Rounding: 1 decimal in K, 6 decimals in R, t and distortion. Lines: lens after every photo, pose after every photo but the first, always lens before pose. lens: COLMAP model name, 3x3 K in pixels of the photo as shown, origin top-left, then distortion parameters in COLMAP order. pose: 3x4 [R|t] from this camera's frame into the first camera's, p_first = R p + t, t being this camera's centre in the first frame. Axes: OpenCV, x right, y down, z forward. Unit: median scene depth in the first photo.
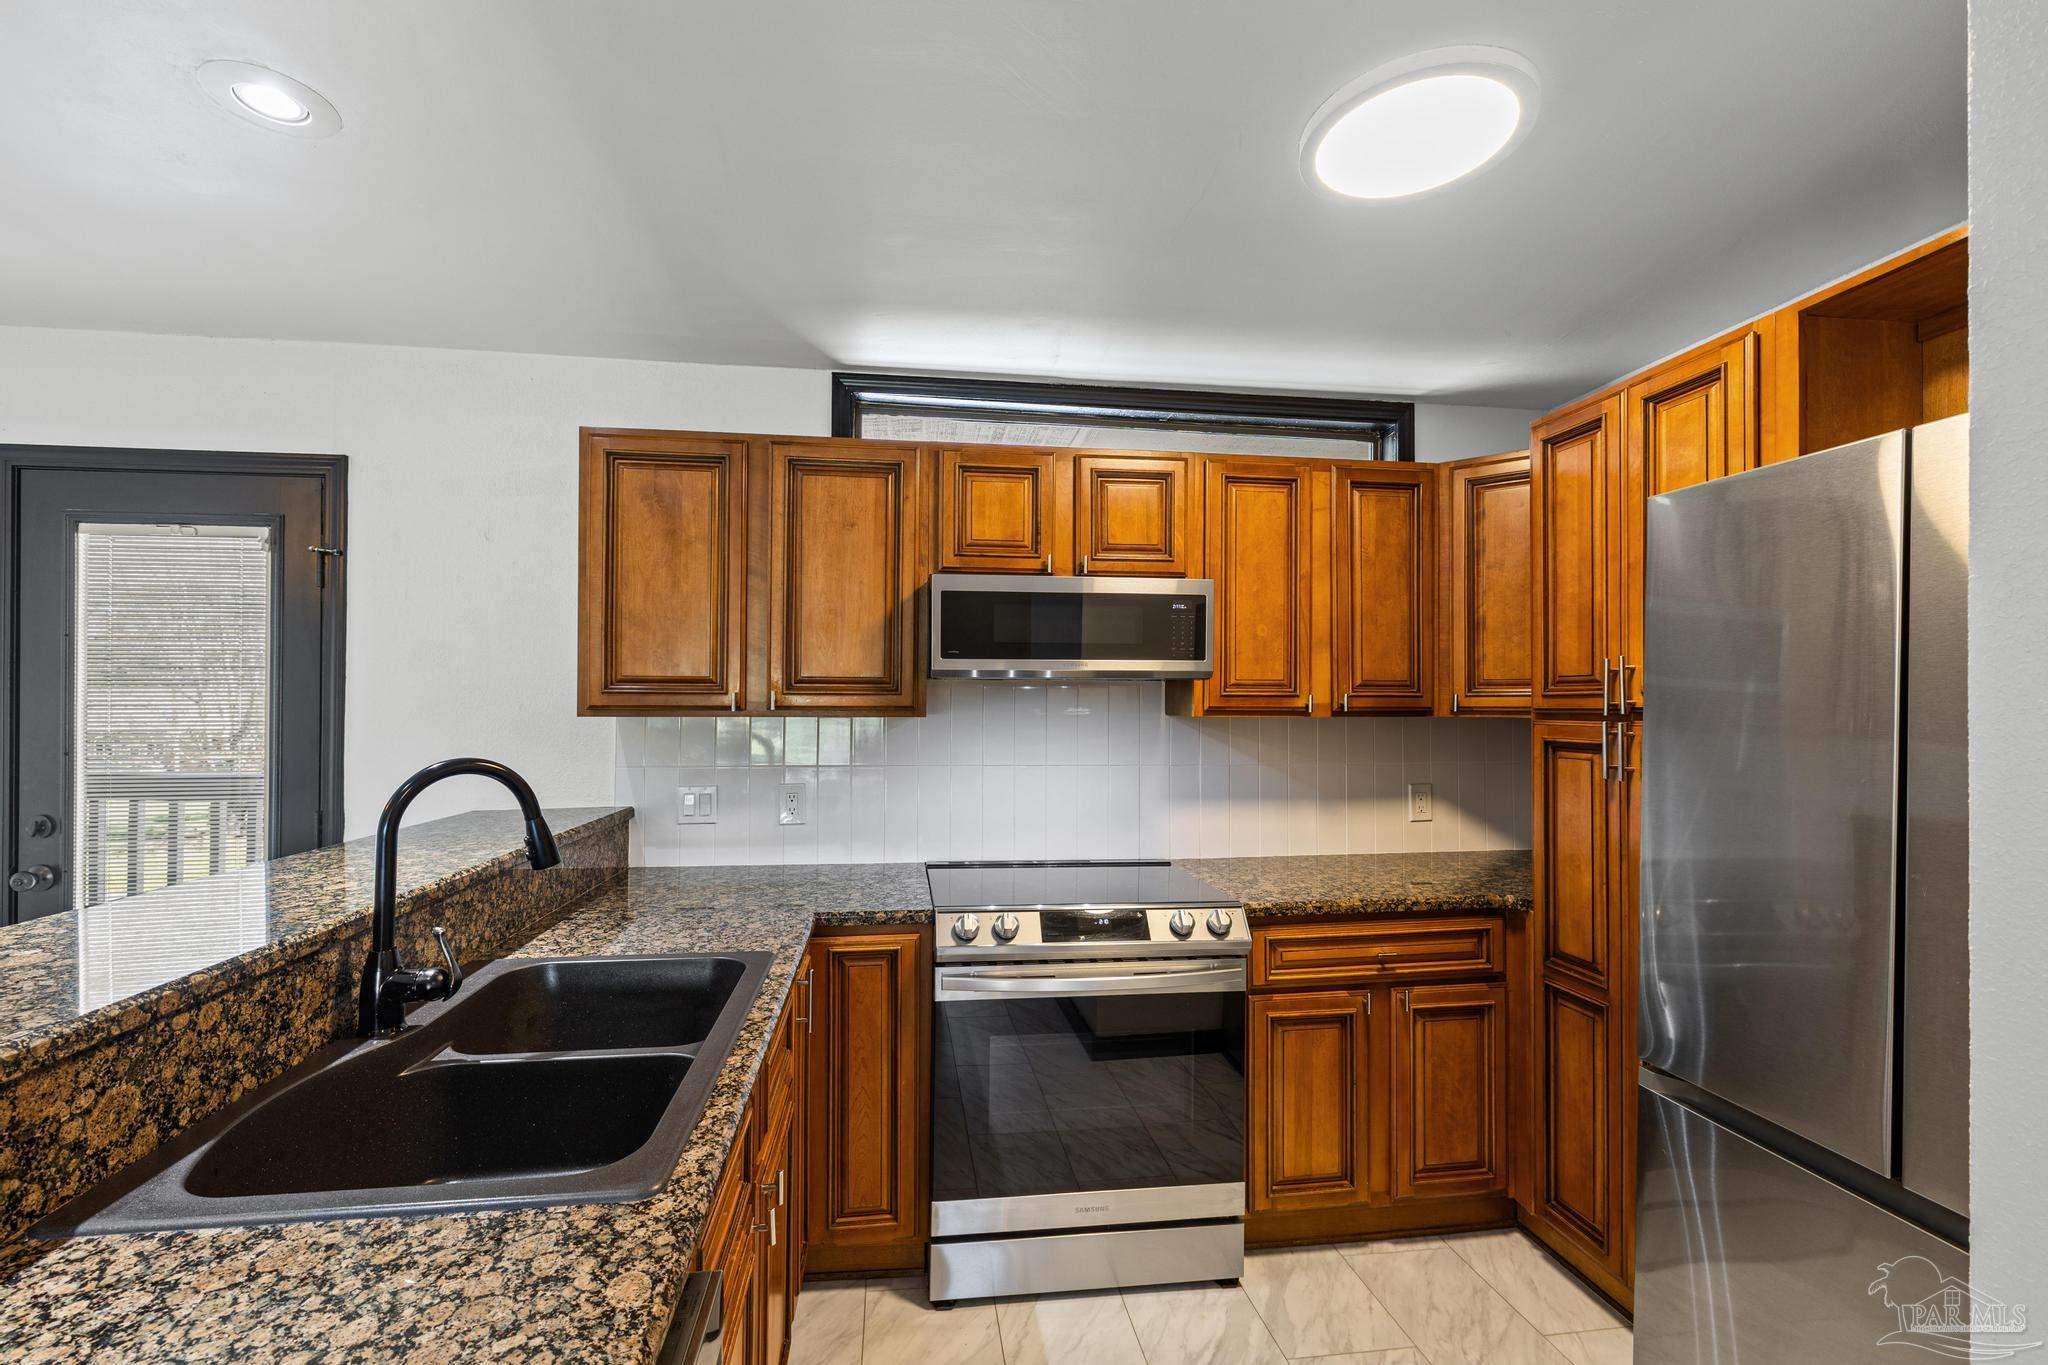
lens RADIAL K [[883.1, 0, 1011.5], [0, 883.1, 695.7], [0, 0, 1]] dist [-0.030819, 0.000007]
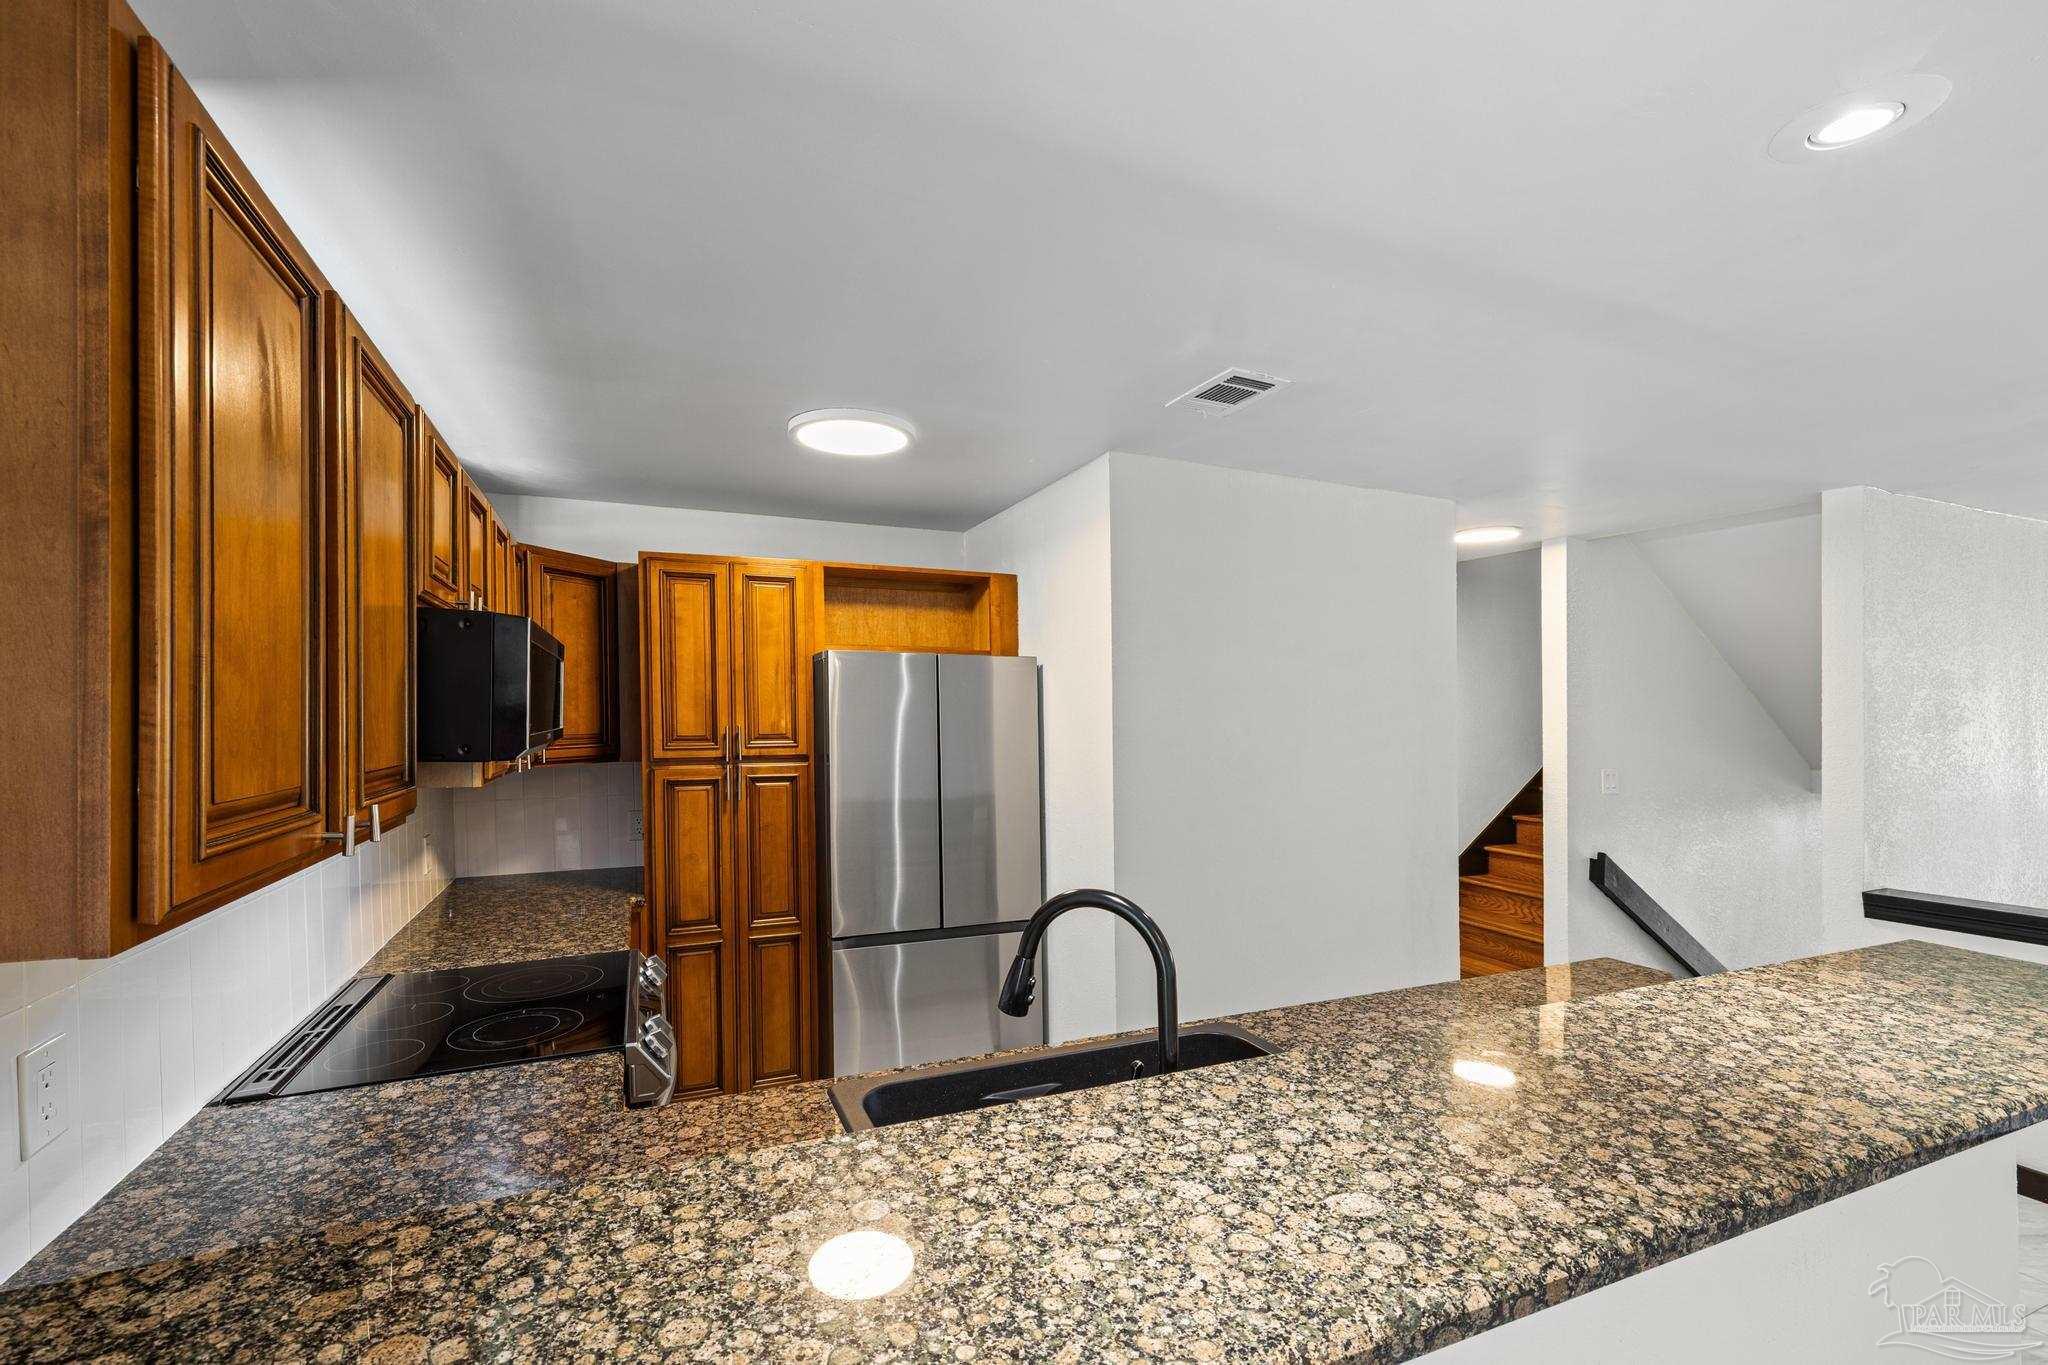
lens RADIAL K [[883.1, 0, 1011.5], [0, 883.1, 695.7], [0, 0, 1]] dist [-0.030819, 0.000007]
pose [[-0.256315, -0.019892, 0.966389, -1.304449], [-0.008722, 0.999795, 0.018267, -0.169387], [-0.966554, -0.003747, -0.256436, 1.134524]]
